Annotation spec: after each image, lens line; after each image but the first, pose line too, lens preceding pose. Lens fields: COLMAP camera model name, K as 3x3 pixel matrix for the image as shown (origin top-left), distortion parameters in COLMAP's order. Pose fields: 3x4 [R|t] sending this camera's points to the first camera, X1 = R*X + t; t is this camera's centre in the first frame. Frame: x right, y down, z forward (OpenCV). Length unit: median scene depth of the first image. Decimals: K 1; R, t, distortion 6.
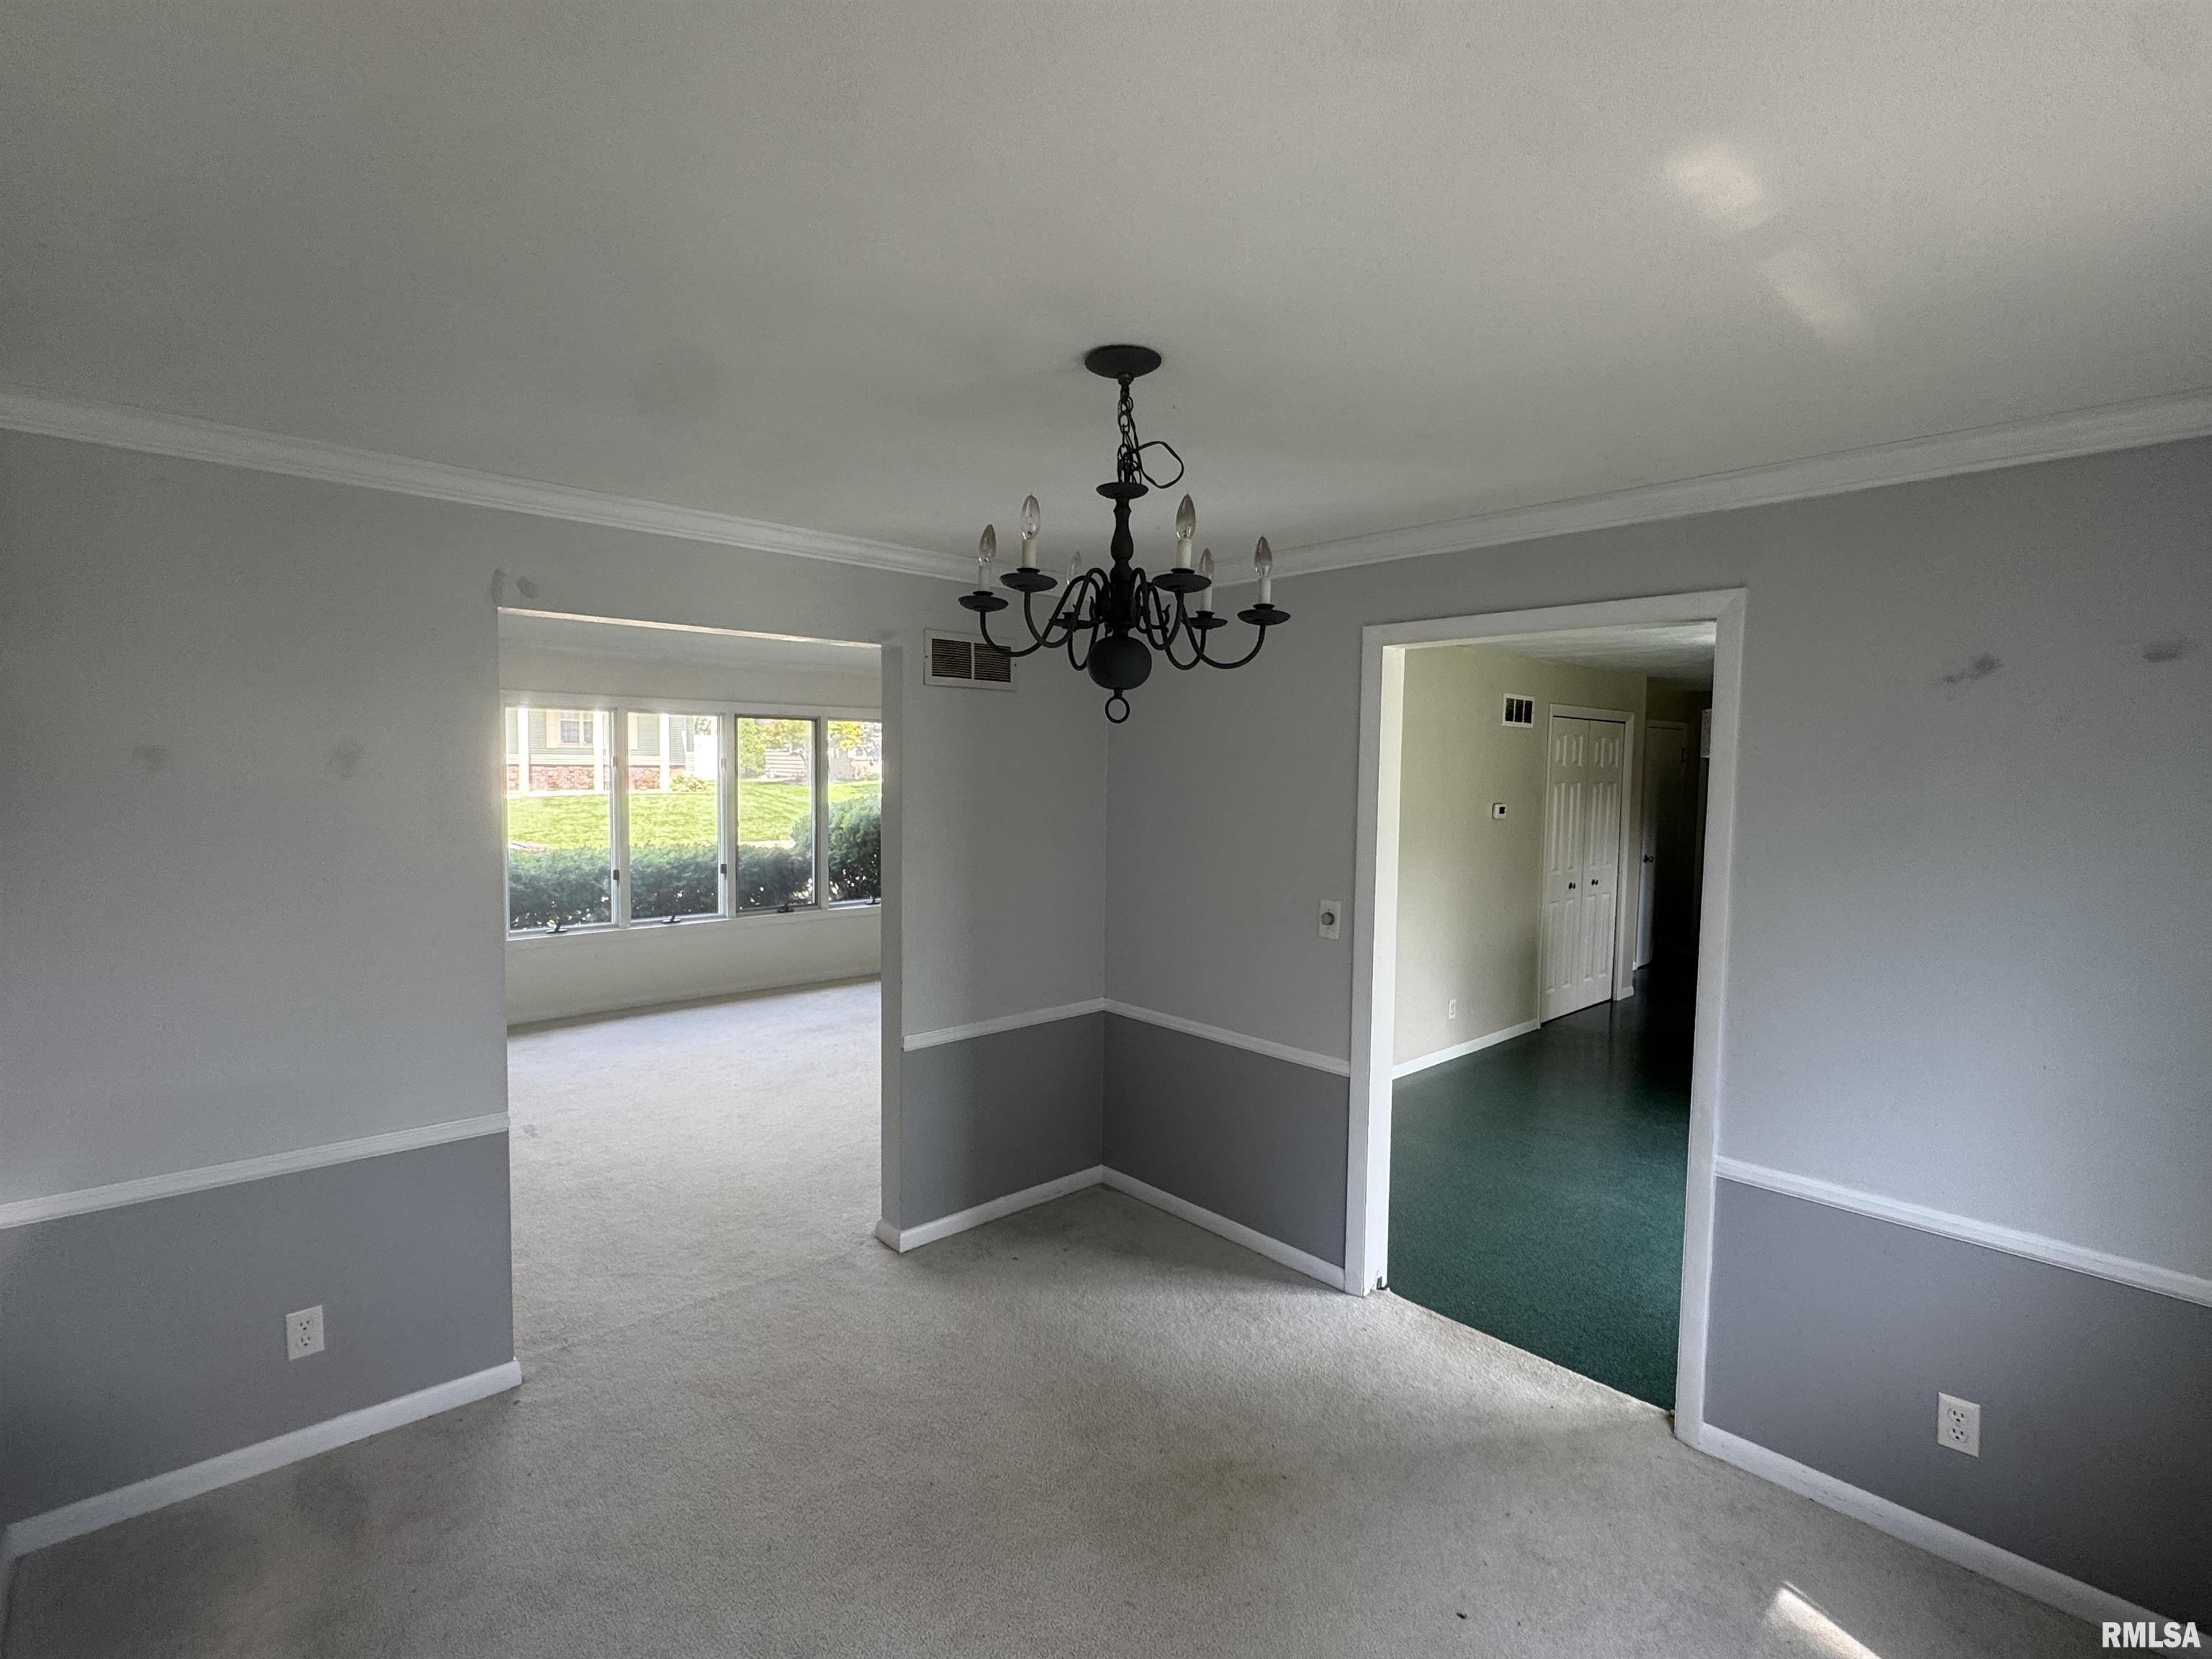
lens RADIAL K [[1039.0, 0, 1106.0], [0, 1039.0, 829.5], [0, 0, 1]] dist [-0.000513, -0.000038]
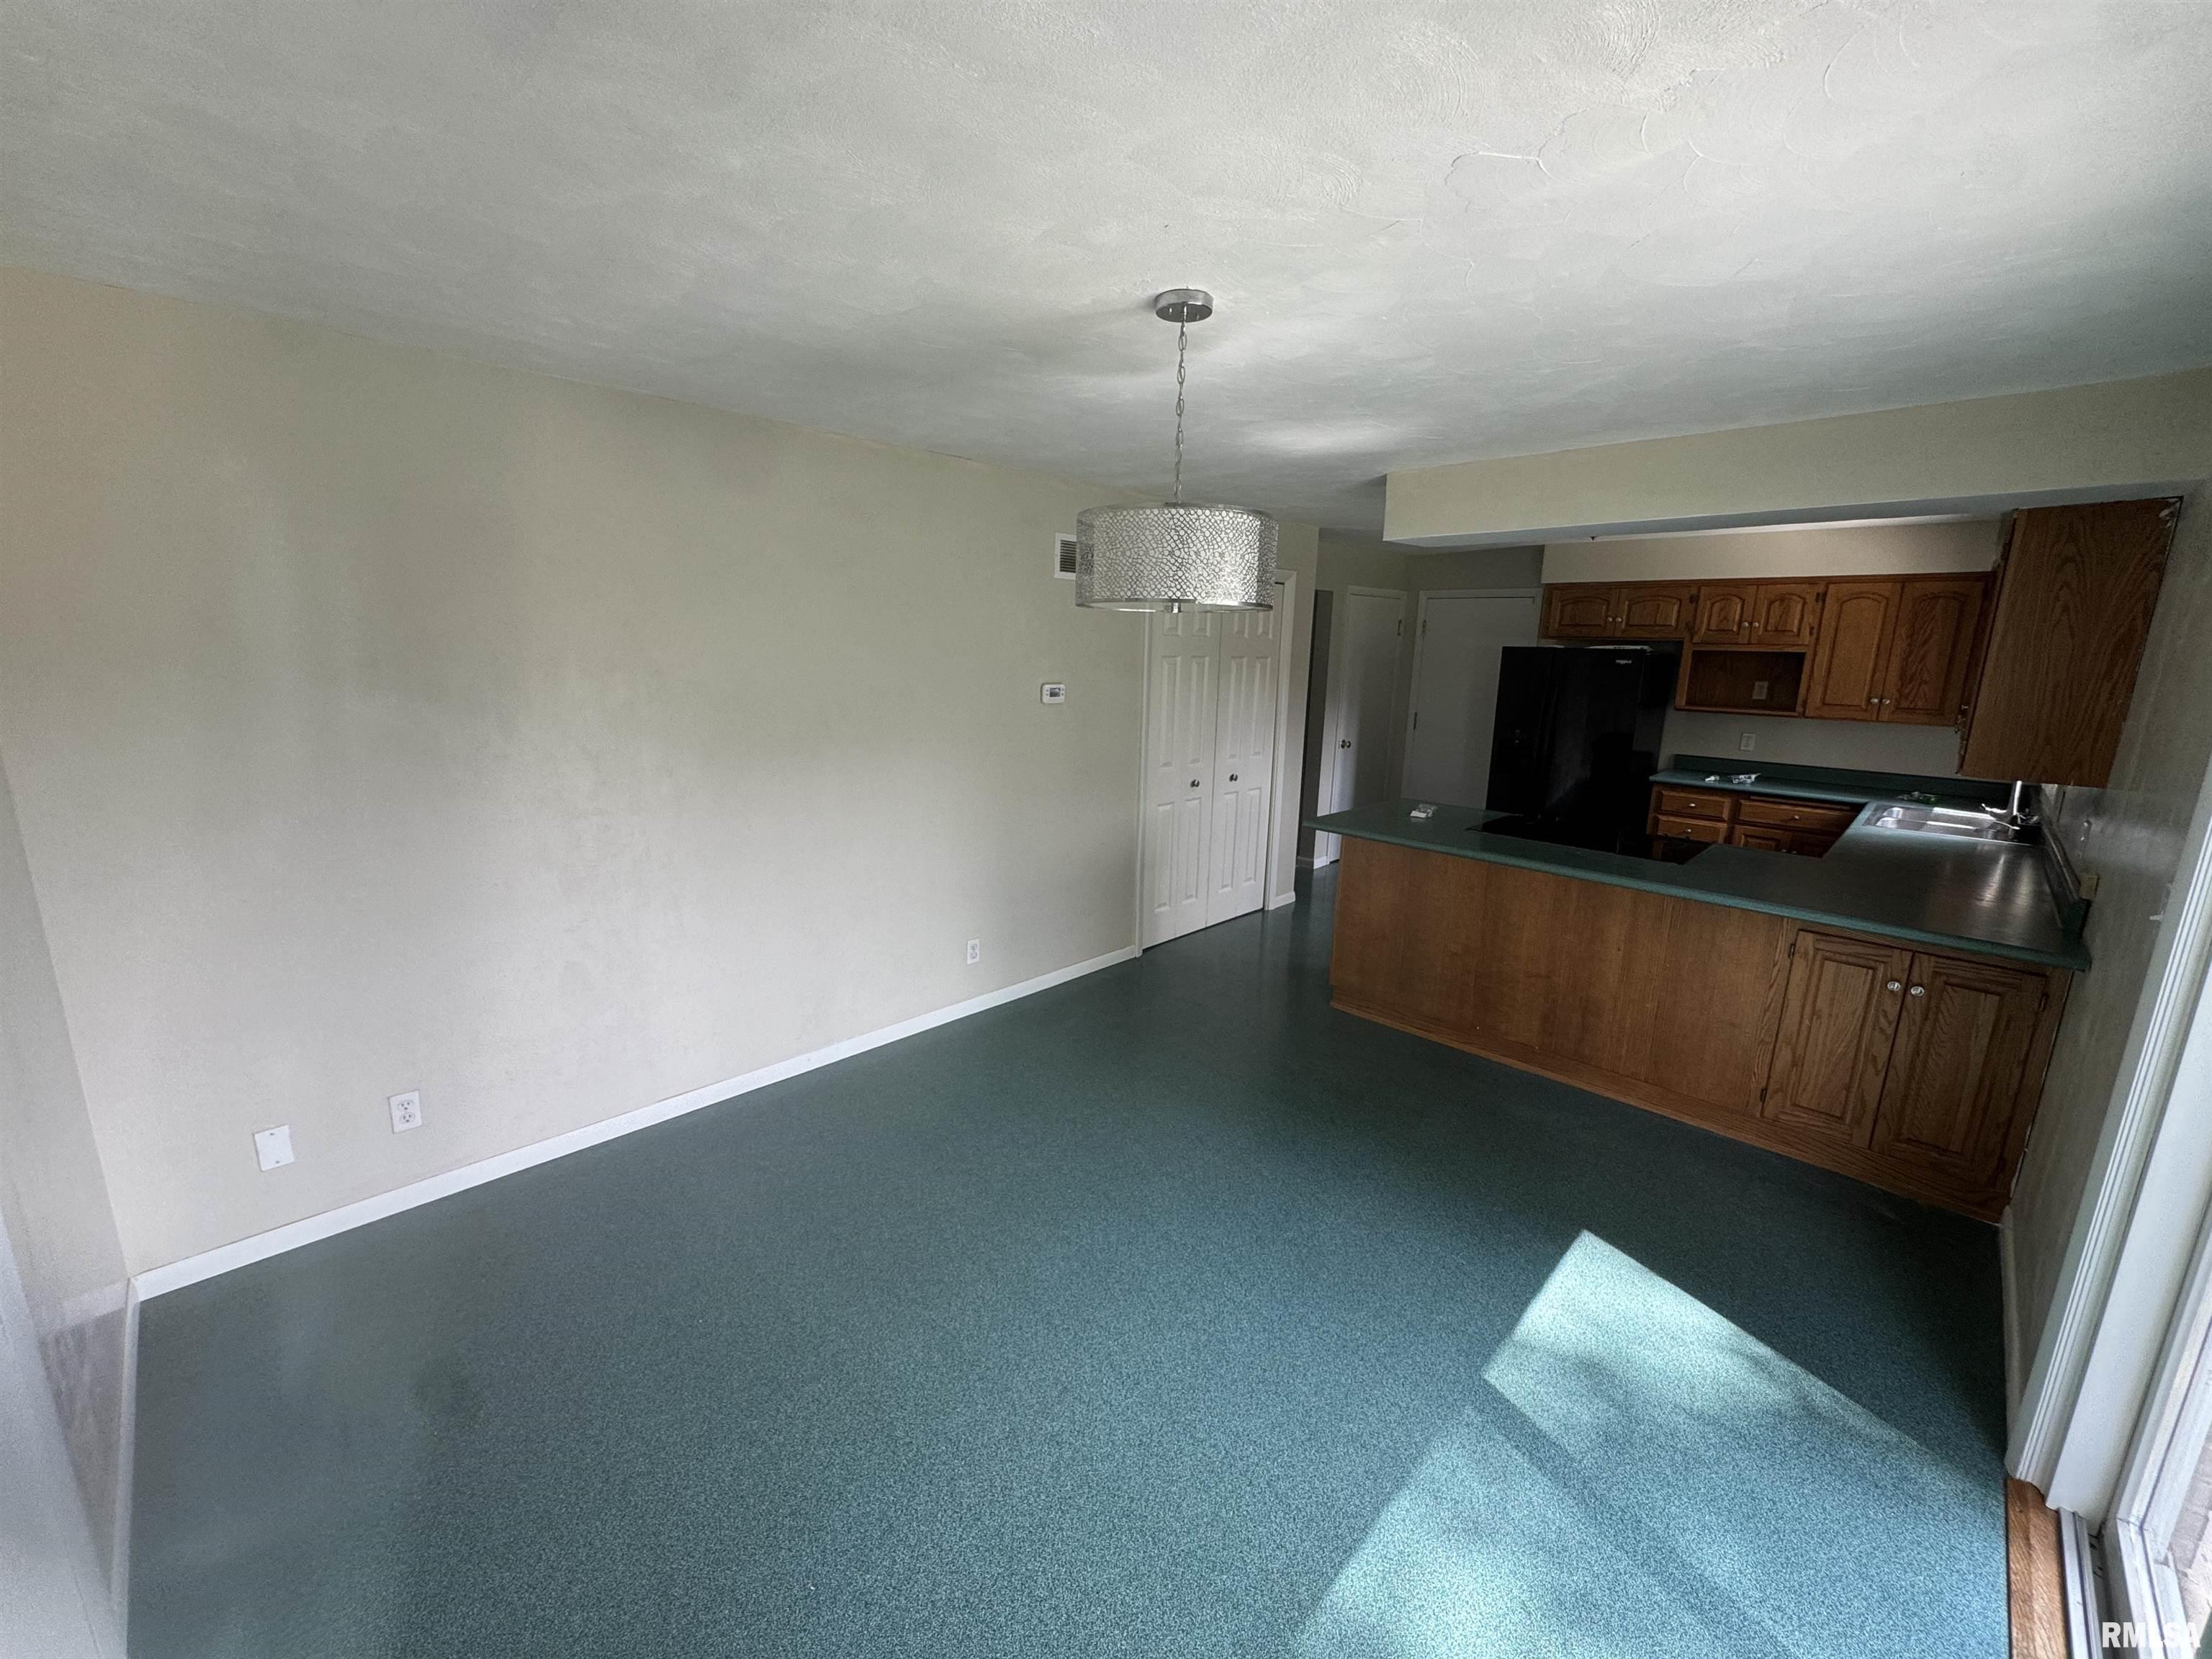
lens RADIAL K [[887.5, 0, 1106.0], [0, 887.5, 829.5], [0, 0, 1]] dist [-0.004712, -0.000283]
pose [[0.998305, -0.001154, 0.058184, 0.348843], [-0.007535, 0.988825, 0.148893, -0.014947], [-0.057706, -0.149079, 0.987140, 0.312103]]
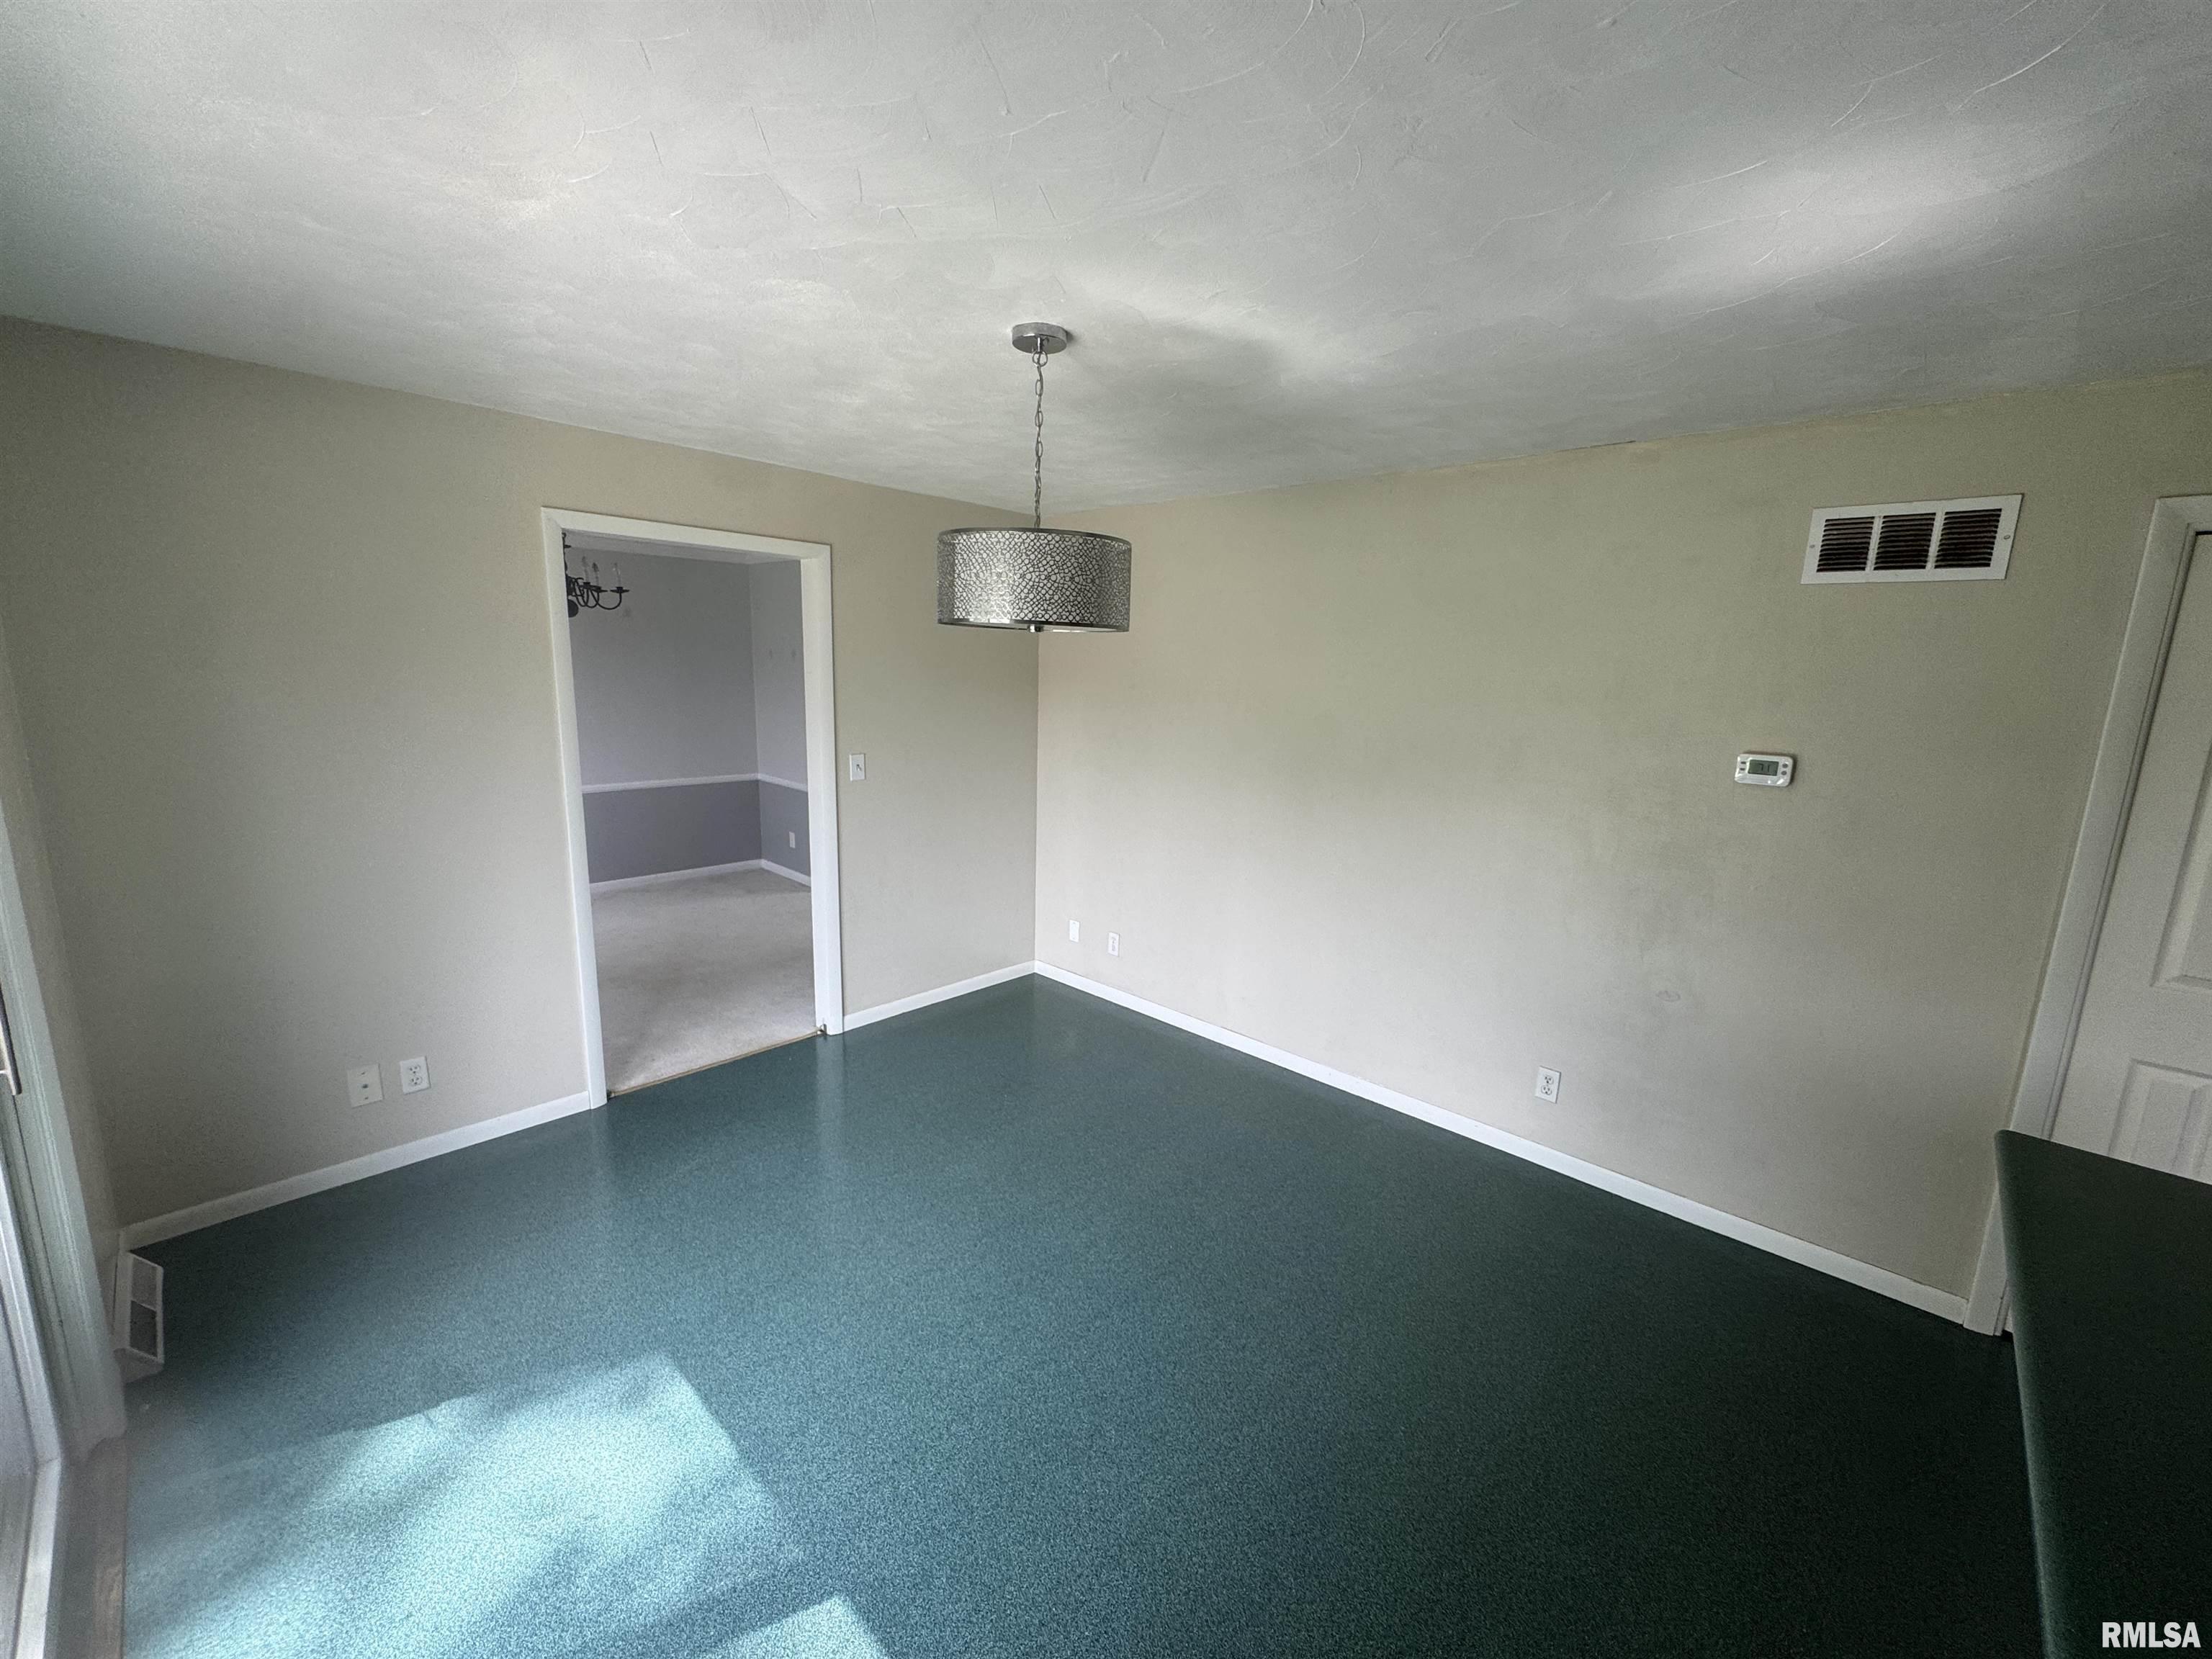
lens RADIAL K [[887.5, 0, 1106.0], [0, 887.5, 829.5], [0, 0, 1]] dist [-0.004712, -0.000283]
pose [[0.071229, 0.173500, -0.982255, 0.698300], [-0.088878, 0.981943, 0.167000, -0.029082], [0.993492, 0.075406, 0.085363, 0.614811]]
